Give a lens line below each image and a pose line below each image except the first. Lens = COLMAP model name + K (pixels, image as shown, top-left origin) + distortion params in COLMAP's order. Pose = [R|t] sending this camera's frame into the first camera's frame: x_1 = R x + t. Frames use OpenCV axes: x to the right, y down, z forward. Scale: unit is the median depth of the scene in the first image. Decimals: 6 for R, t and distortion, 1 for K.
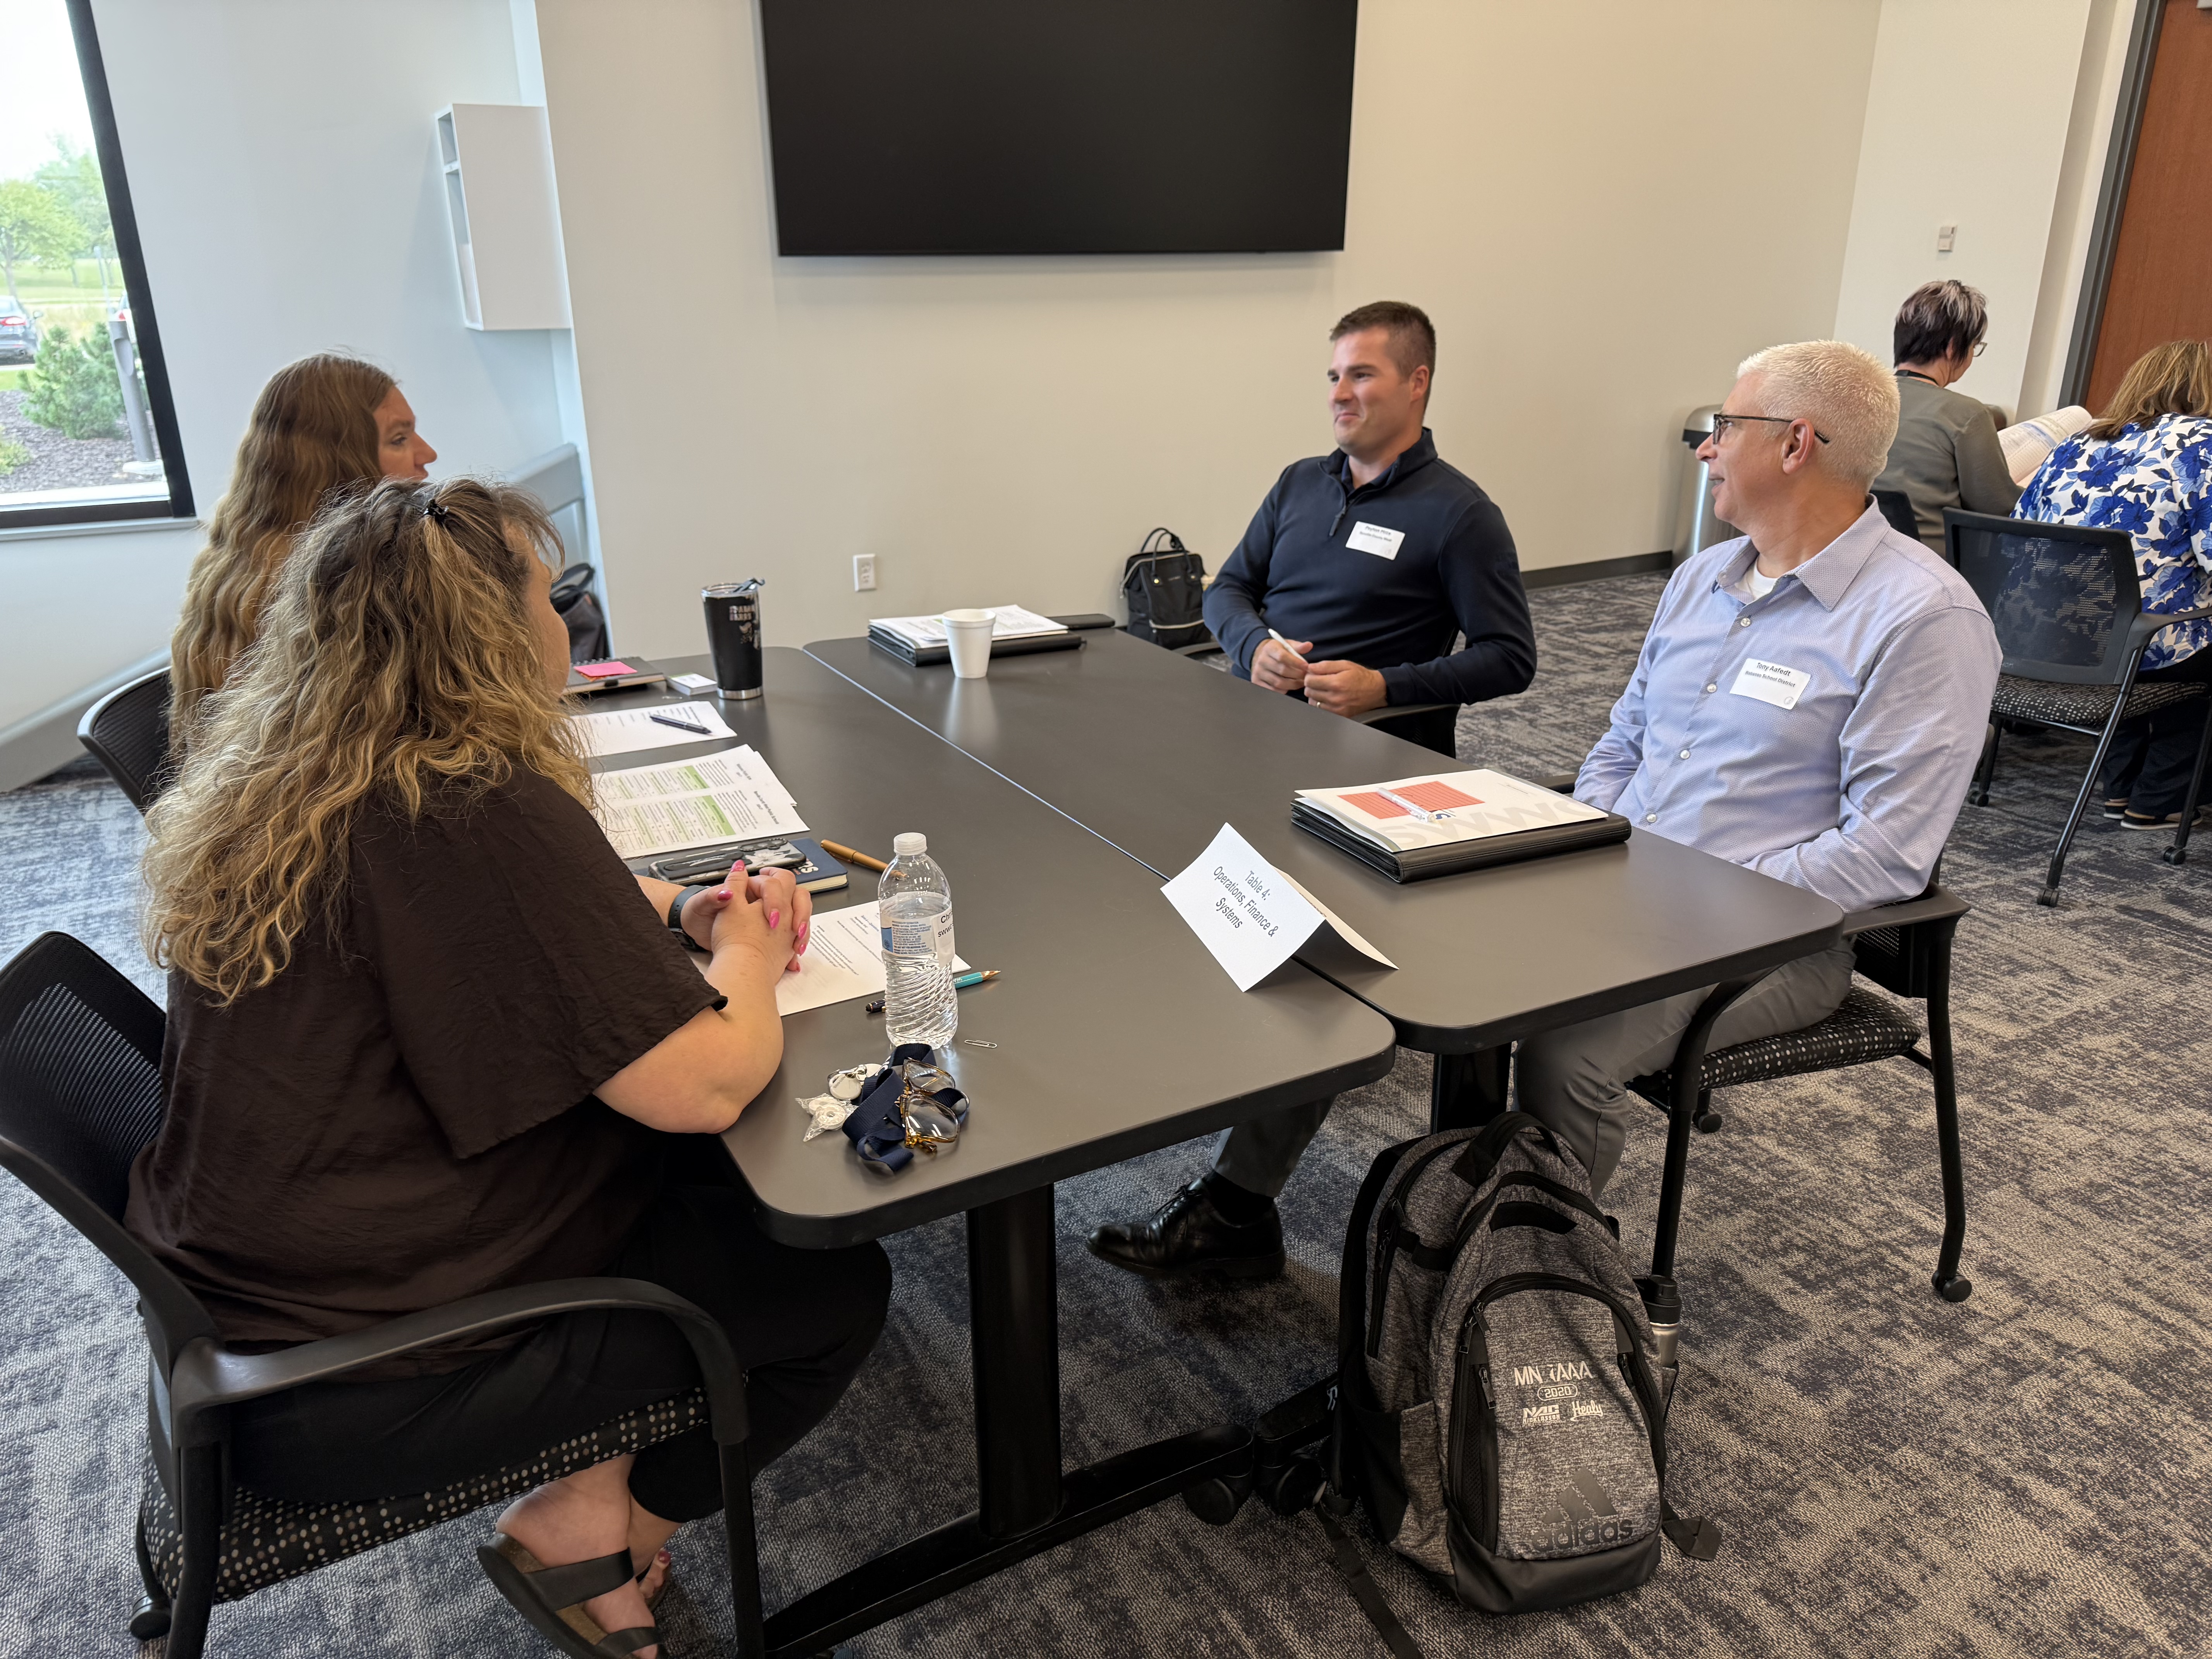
lens RADIAL K [[1604.5, 0, 1106.0], [0, 1604.5, 829.5], [0, 0, 1]] dist [-0.009217, -0.004905]
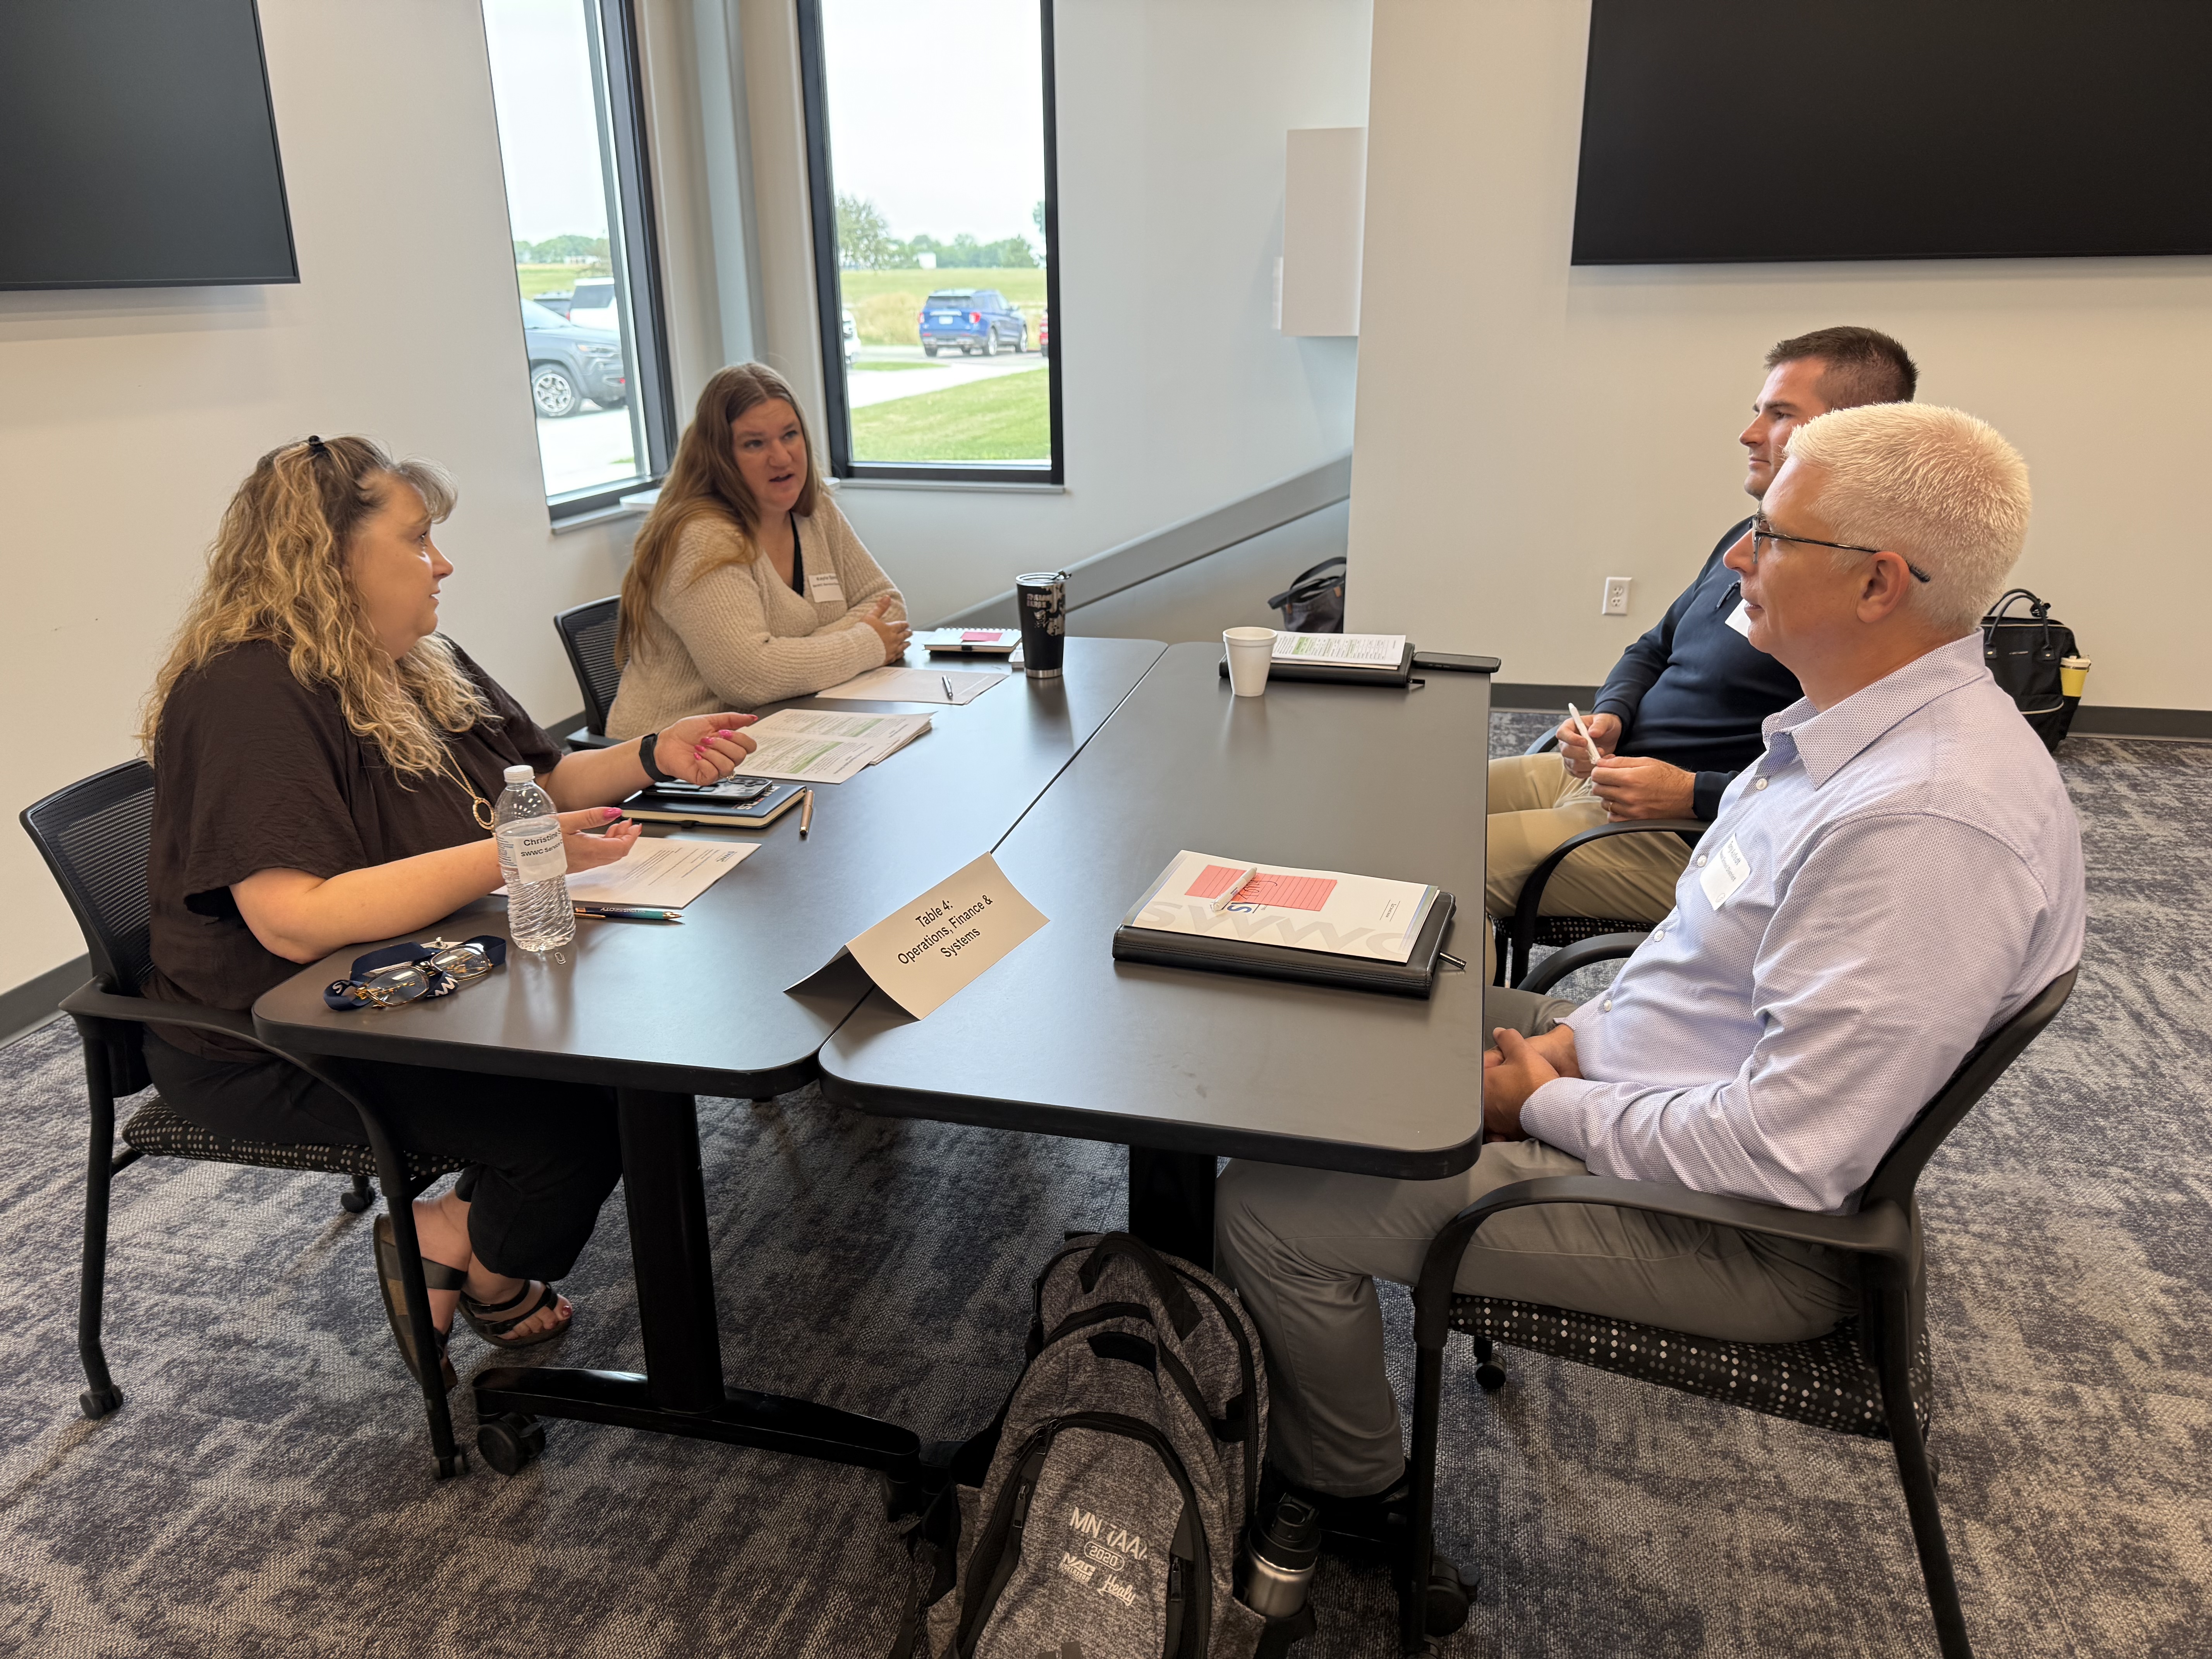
lens RADIAL K [[1564.3, 0, 1096.8], [0, 1564.3, 823.8], [0, 0, 1]] dist [0.010637, -0.020732]
pose [[0.725292, 0.224716, -0.650734, 0.701976], [-0.219938, 0.971327, 0.090288, -0.117555], [0.652364, 0.077636, 0.753919, 0.278418]]
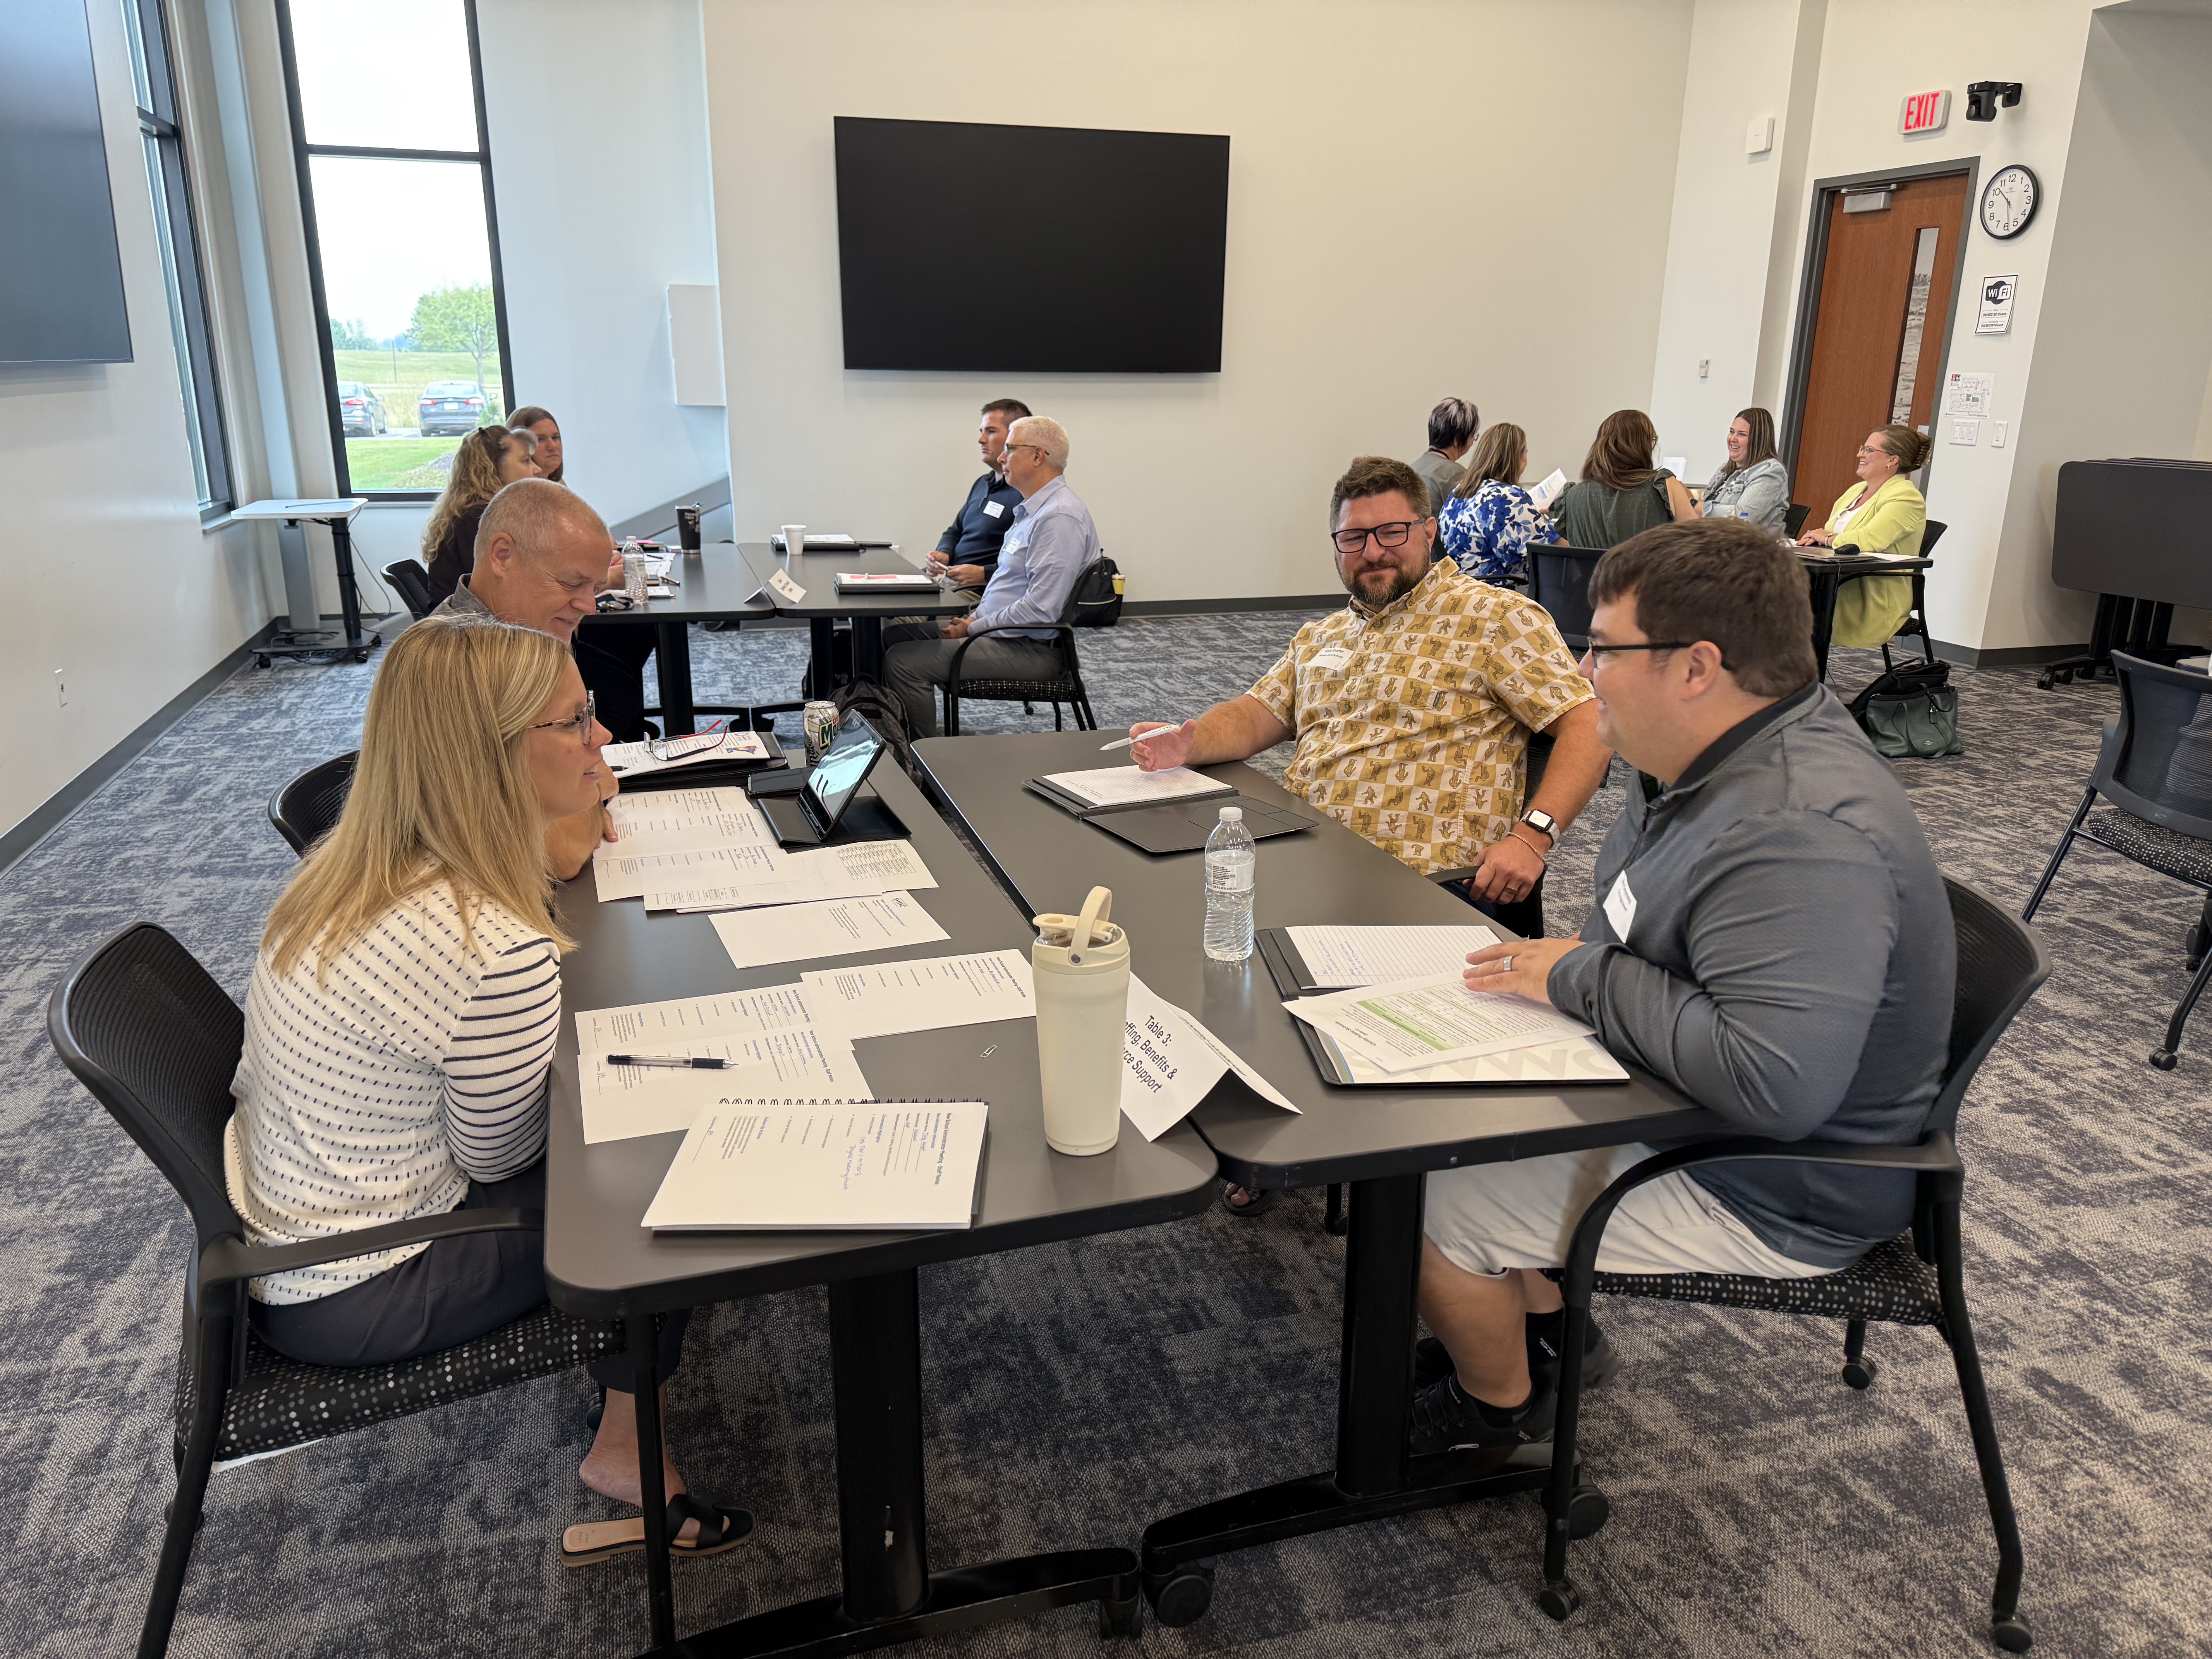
lens RADIAL K [[1558.1, 0, 1106.0], [0, 1558.1, 829.5], [0, 0, 1]] dist [0.203424, -0.304441]
pose [[0.973682, 0.075148, -0.215165, 1.204306], [-0.086860, 0.995181, -0.045490, 0.493580], [0.210709, 0.062982, 0.975518, -1.506914]]
